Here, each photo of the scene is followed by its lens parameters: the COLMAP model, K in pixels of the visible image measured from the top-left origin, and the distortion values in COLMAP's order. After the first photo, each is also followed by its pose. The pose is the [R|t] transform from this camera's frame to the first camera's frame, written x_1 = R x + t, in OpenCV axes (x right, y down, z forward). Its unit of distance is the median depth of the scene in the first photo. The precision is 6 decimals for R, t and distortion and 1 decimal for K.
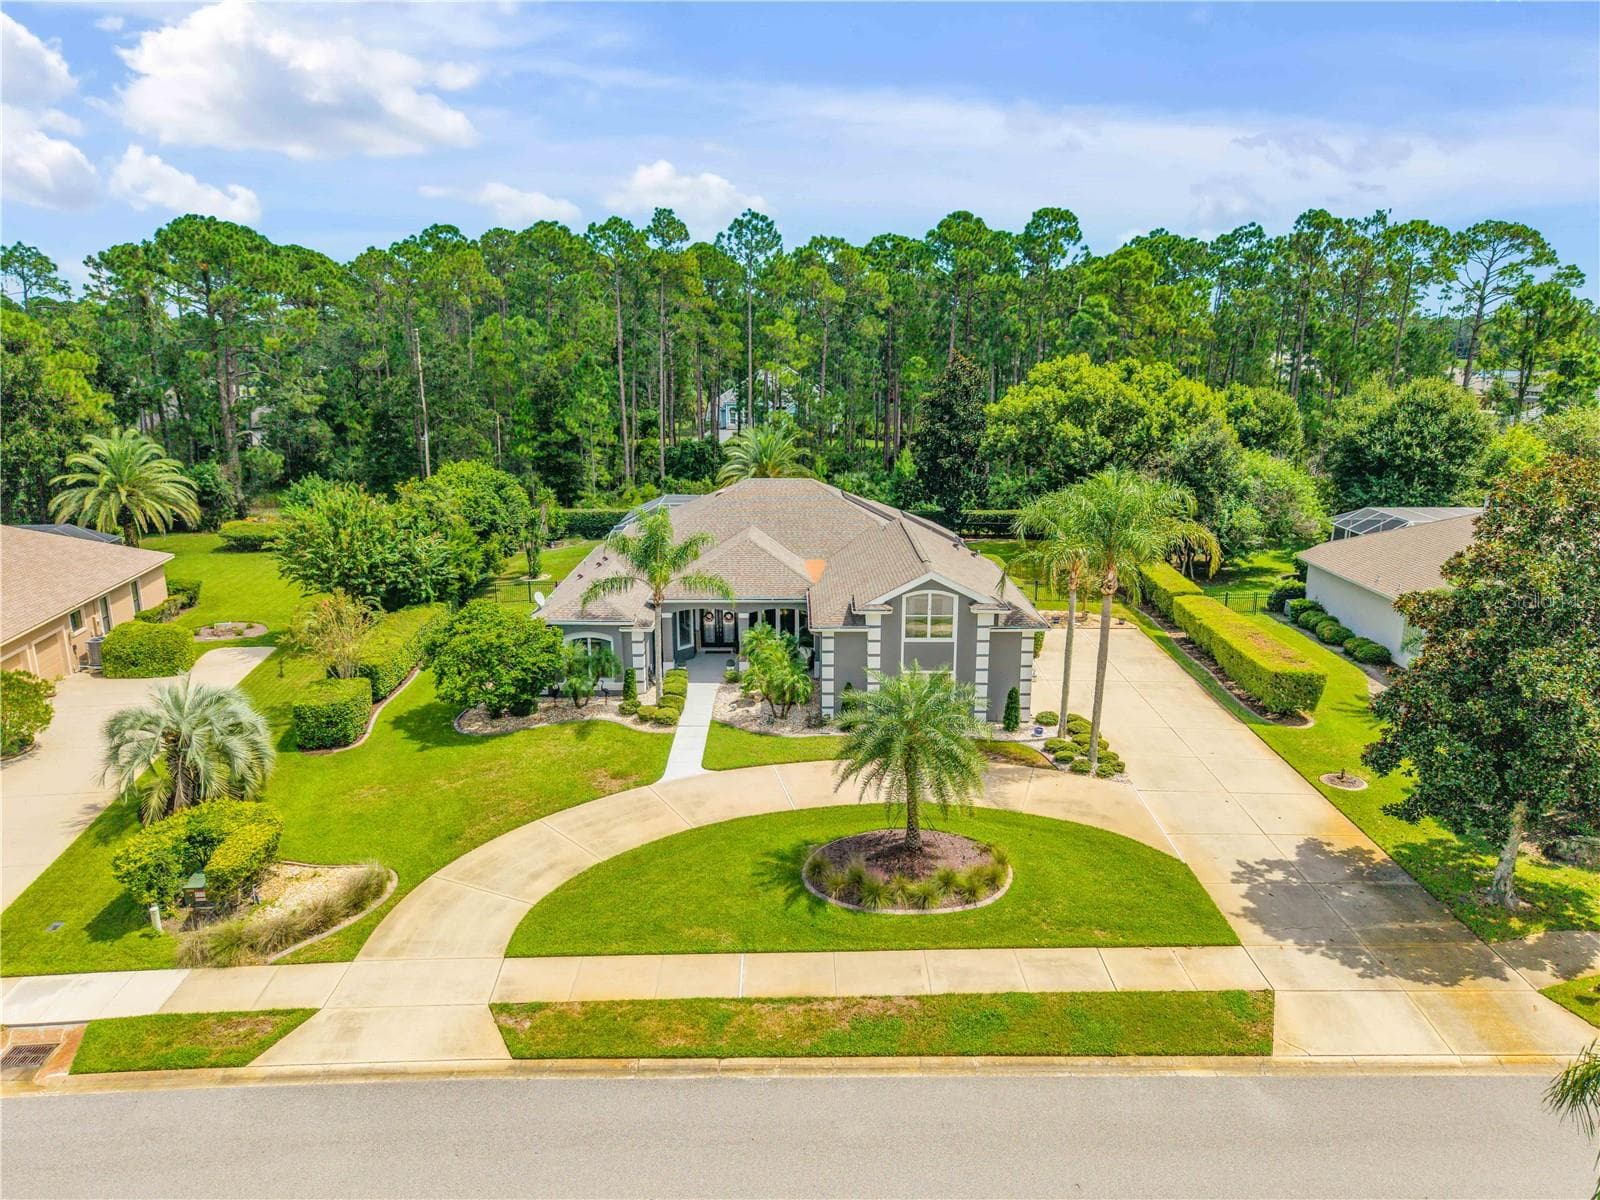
lens RADIAL K [[1070.5, 0, 801.5], [0, 1070.5, 606.8], [0, 0, 1]] dist [0.027662, -0.029441]
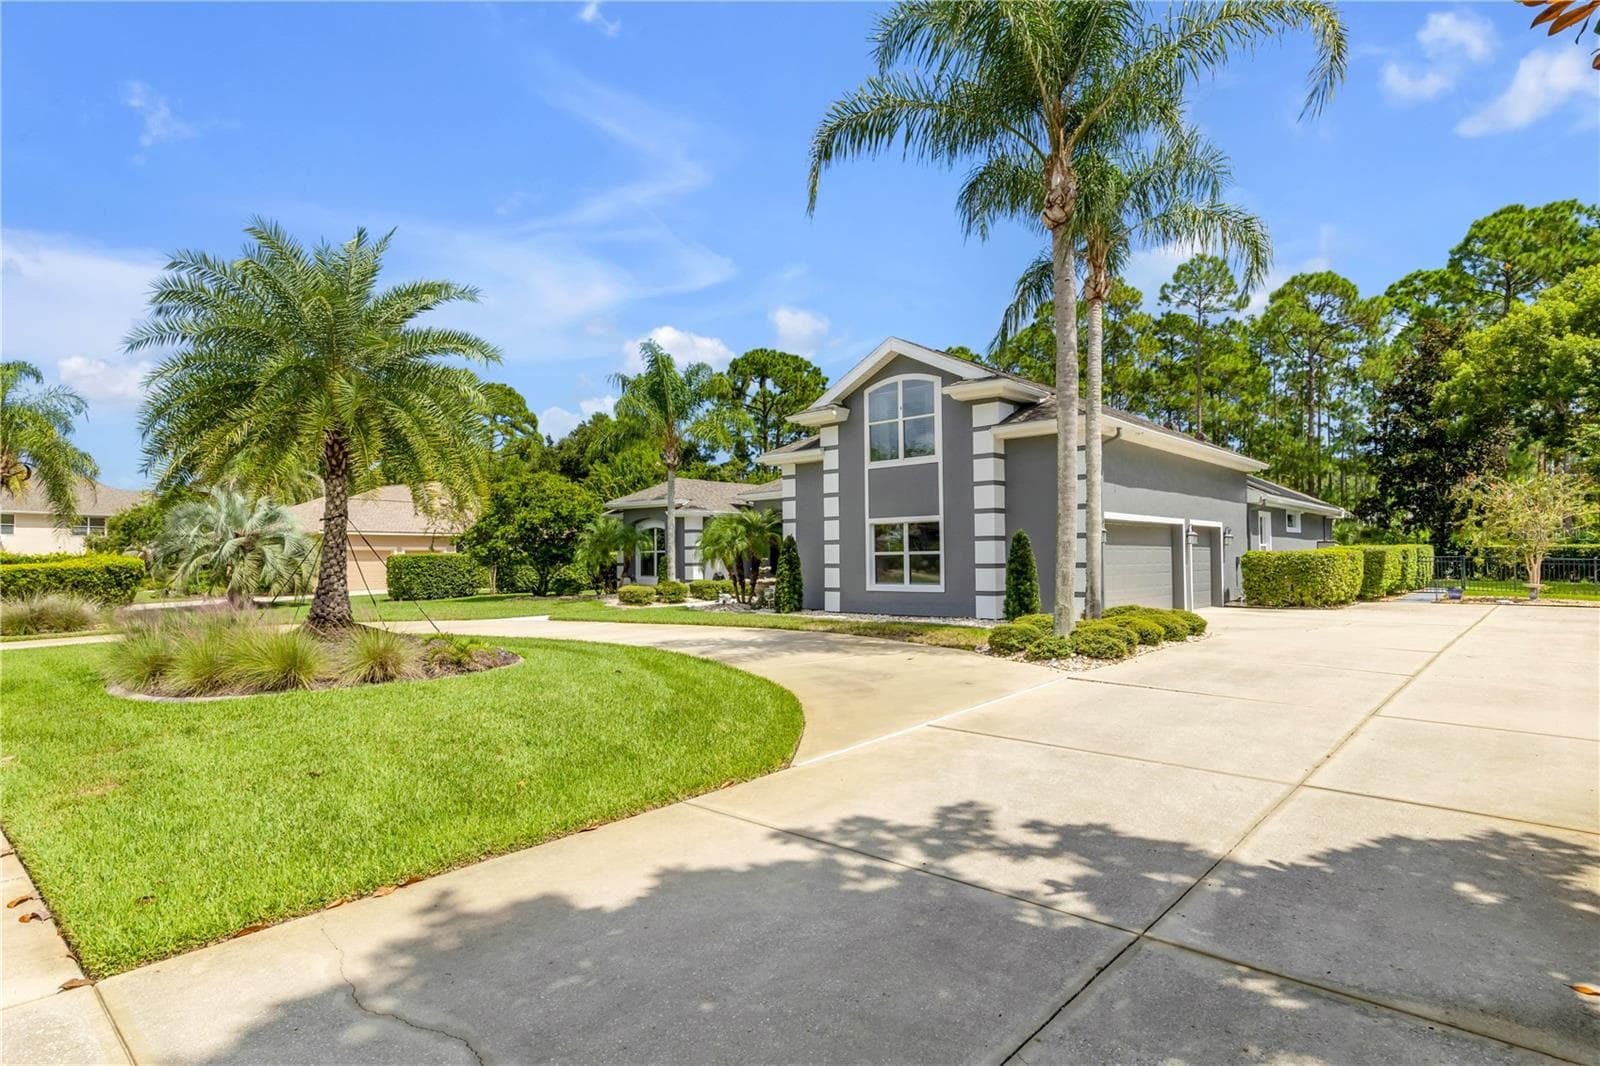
lens RADIAL K [[832.4, 0, 800.0], [0, 832.4, 533.0], [0, 0, 1]] dist [-0.003332, 0.001152]
pose [[0.739230, -0.027028, -0.672911, 0.367952], [-0.157878, 0.964395, -0.212173, 0.166958], [0.654686, 0.263083, 0.708642, 0.621845]]
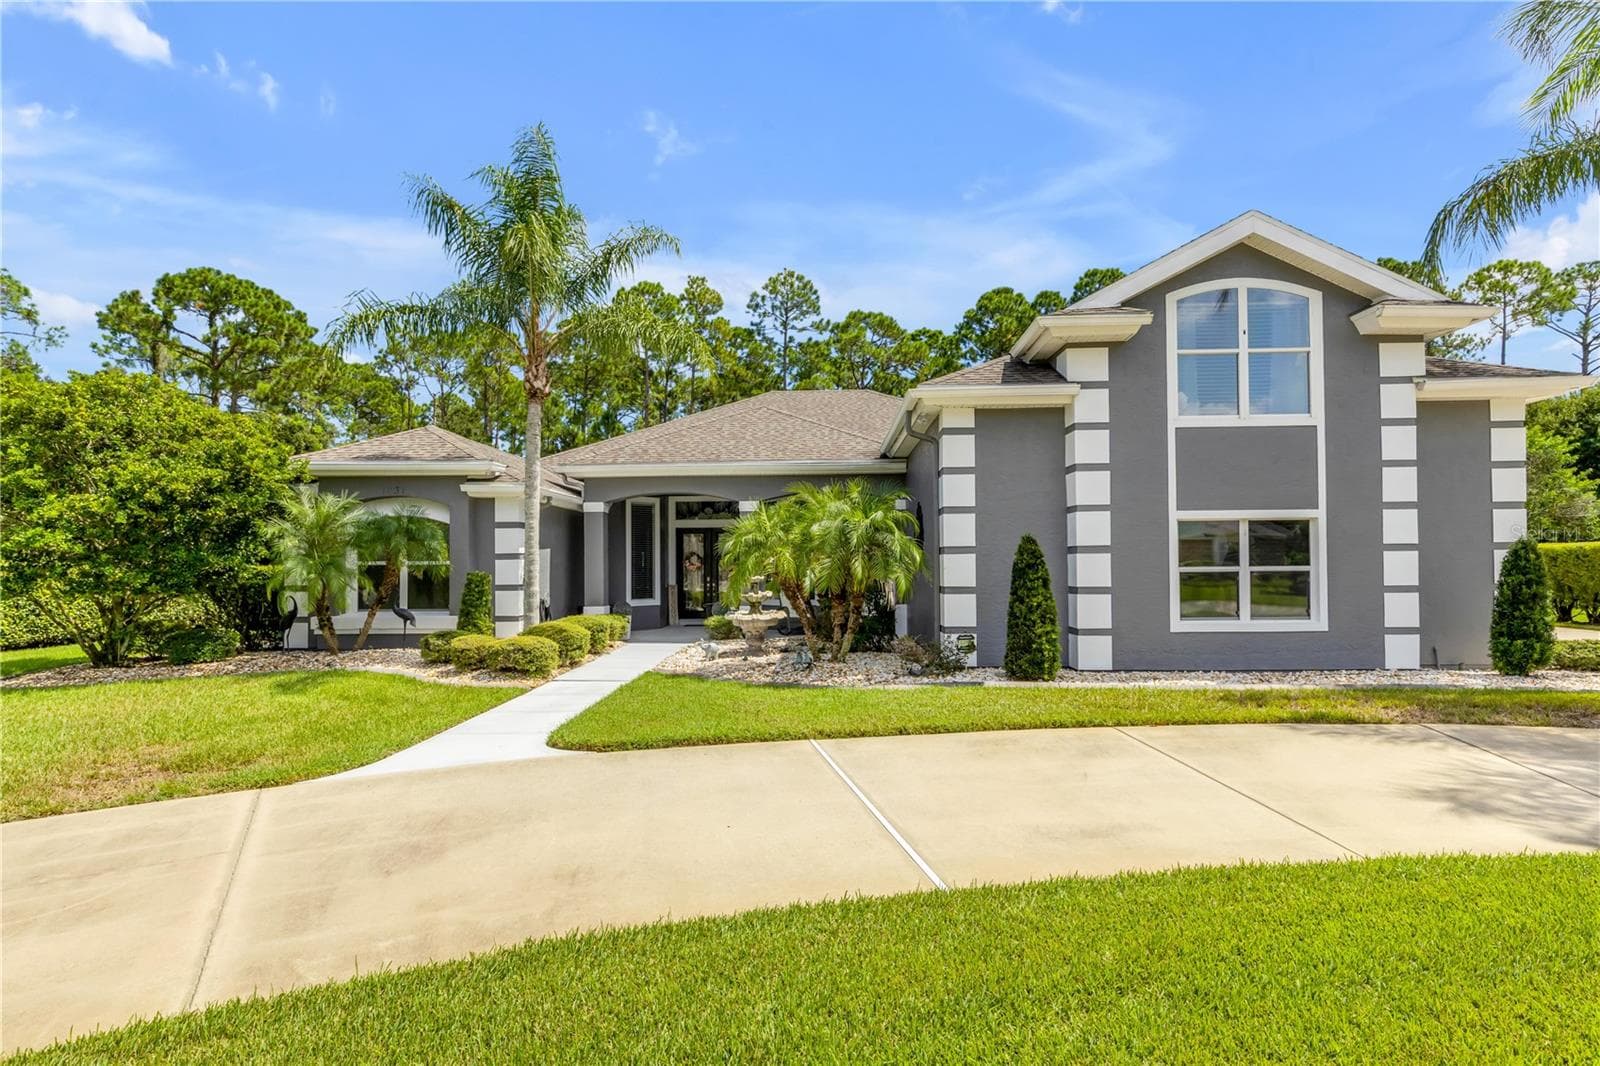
lens RADIAL K [[828.5, 0, 799.9], [0, 828.5, 555.8], [0, 0, 1]] dist [-0.007518, 0.002774]
pose [[0.999275, -0.007763, -0.037278, -0.019340], [-0.002164, 0.965839, -0.259134, 0.141248], [0.038016, 0.259027, 0.965122, 0.705778]]
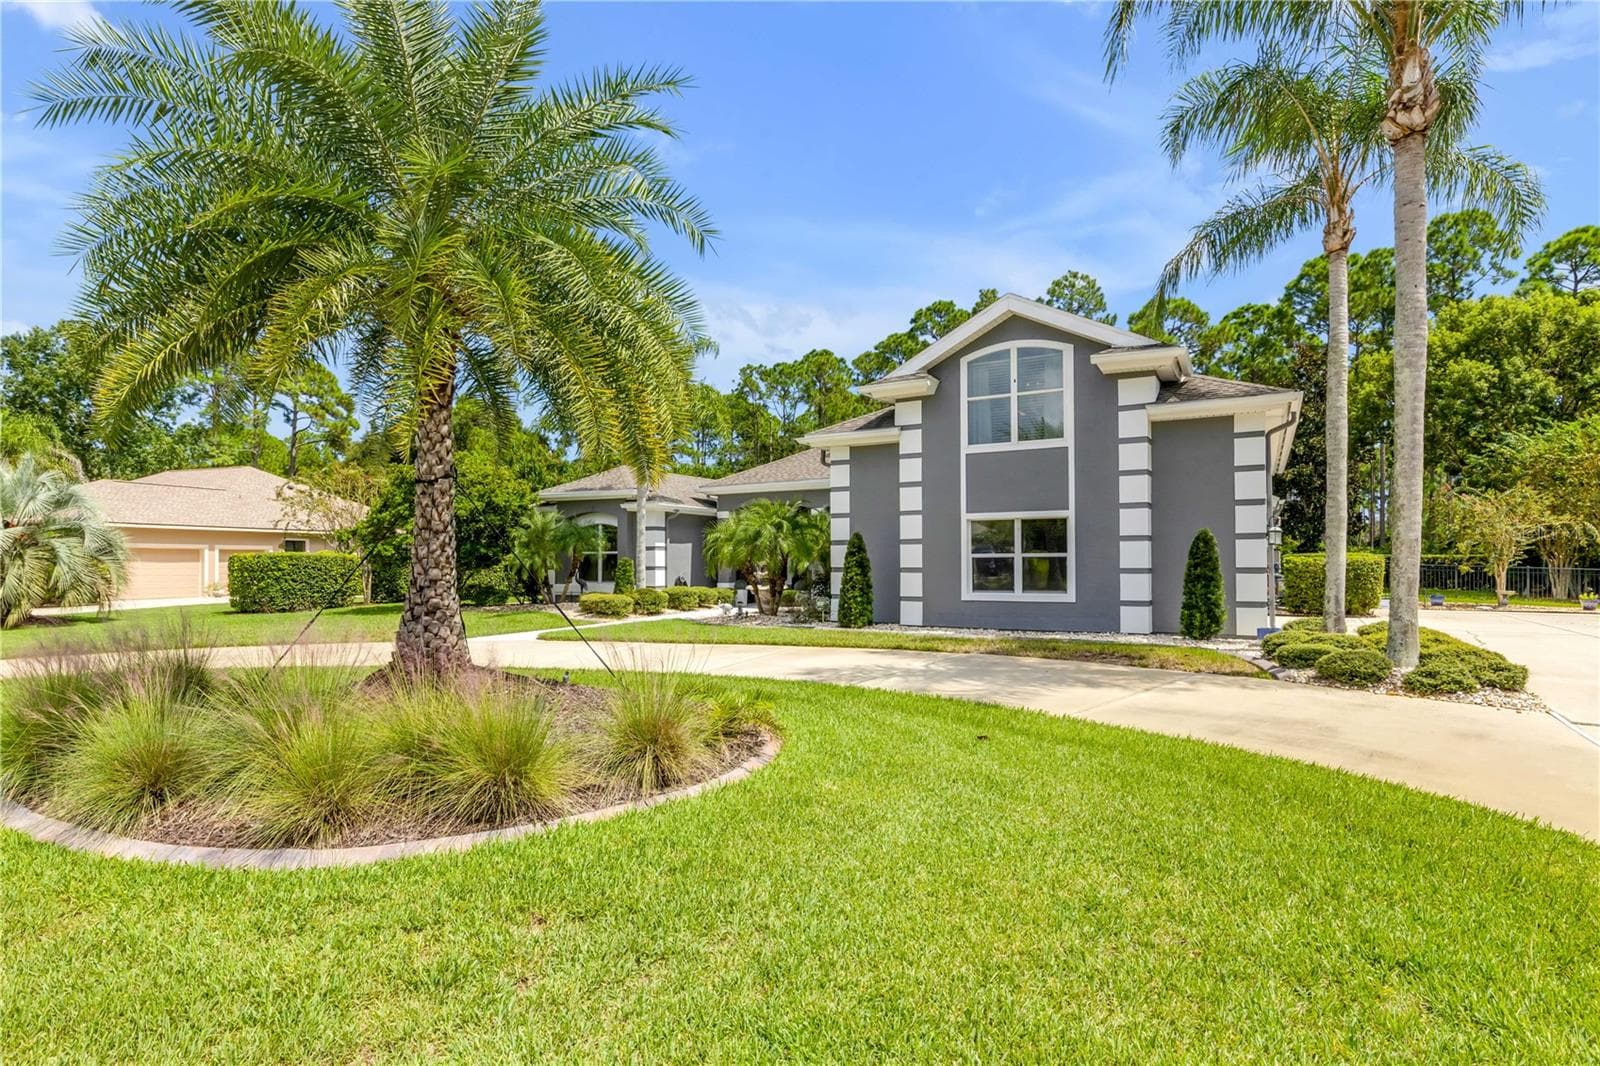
lens RADIAL K [[826.6, 0, 796.5], [0, 826.6, 552.0], [0, 0, 1]] dist [-0.004000, -0.000563]
pose [[0.871619, -0.008394, -0.490112, 0.207665], [-0.119116, 0.966257, -0.228385, 0.168525], [0.475491, 0.257445, 0.841208, 0.619505]]
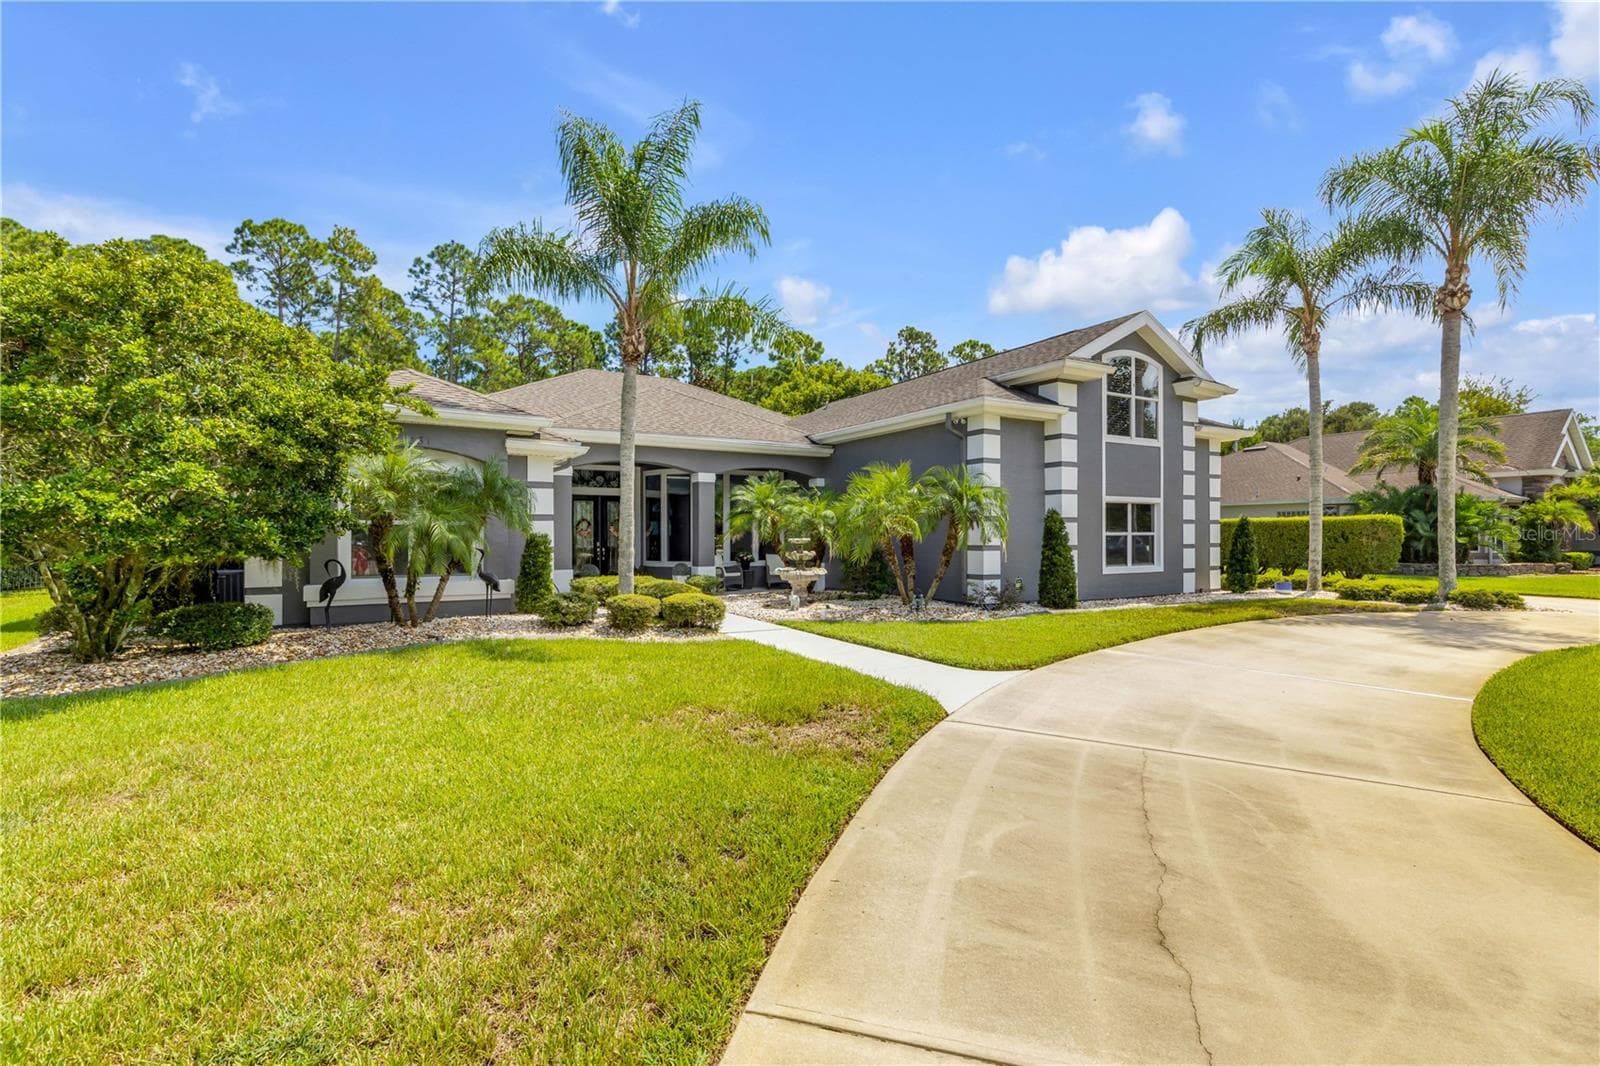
lens RADIAL K [[724.3, 0, 797.7], [0, 724.3, 531.3], [0, 0, 1]] dist [0.003656, 0.000493]
pose [[0.862502, 0.002299, 0.506048, -0.222437], [0.127036, 0.966985, -0.220910, 0.135152], [-0.489849, 0.254822, 0.833735, 0.742824]]
